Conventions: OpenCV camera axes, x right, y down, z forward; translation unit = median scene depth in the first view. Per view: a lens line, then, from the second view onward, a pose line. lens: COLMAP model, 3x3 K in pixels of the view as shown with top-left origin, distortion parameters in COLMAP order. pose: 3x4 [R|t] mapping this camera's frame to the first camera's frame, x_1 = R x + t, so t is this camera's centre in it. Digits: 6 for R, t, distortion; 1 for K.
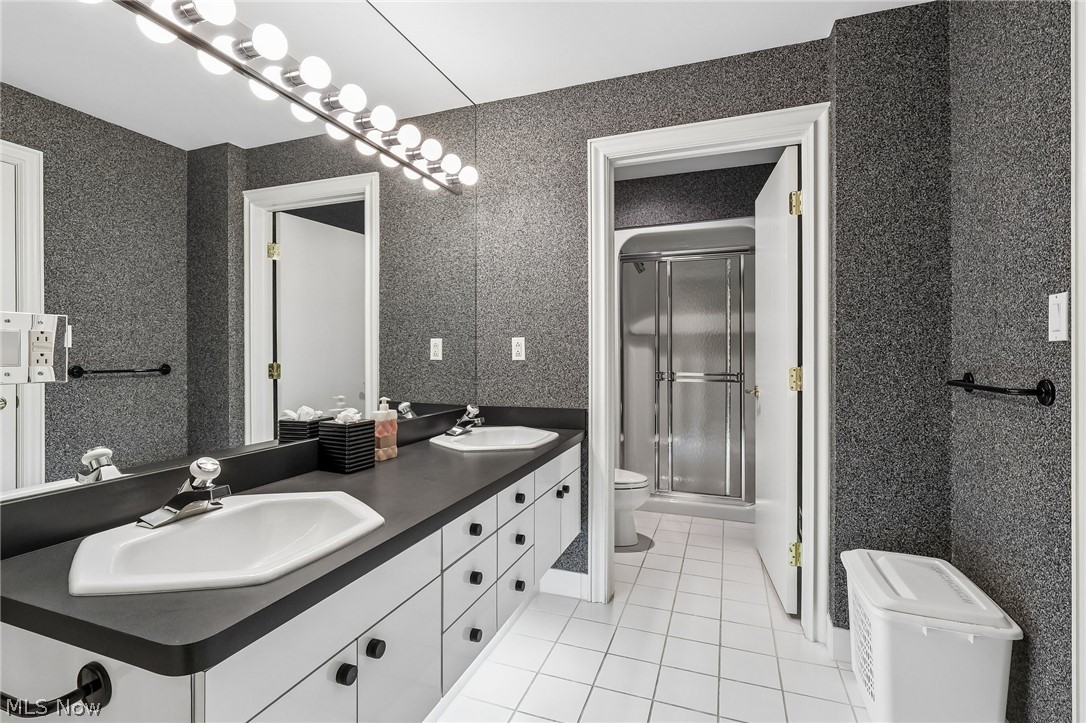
lens RADIAL K [[506.4, 0, 541.3], [0, 506.4, 359.3], [0, 0, 1]] dist [-0.001133, -0.000476]
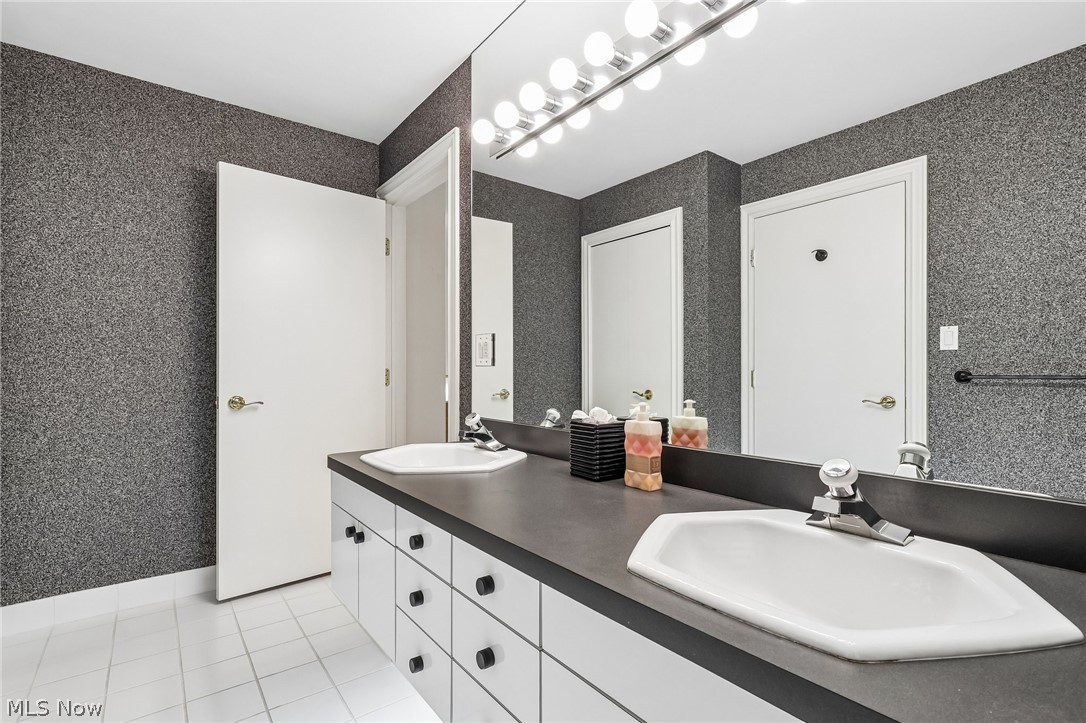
lens RADIAL K [[506.4, 0, 546.2], [0, 506.4, 369.2], [0, 0, 1]] dist [-0.001133, -0.000476]
pose [[-0.530299, -0.012653, -0.847716, 0.232734], [-0.014771, 0.999875, -0.005683, 0.027135], [0.847682, 0.009508, -0.530420, 0.822349]]
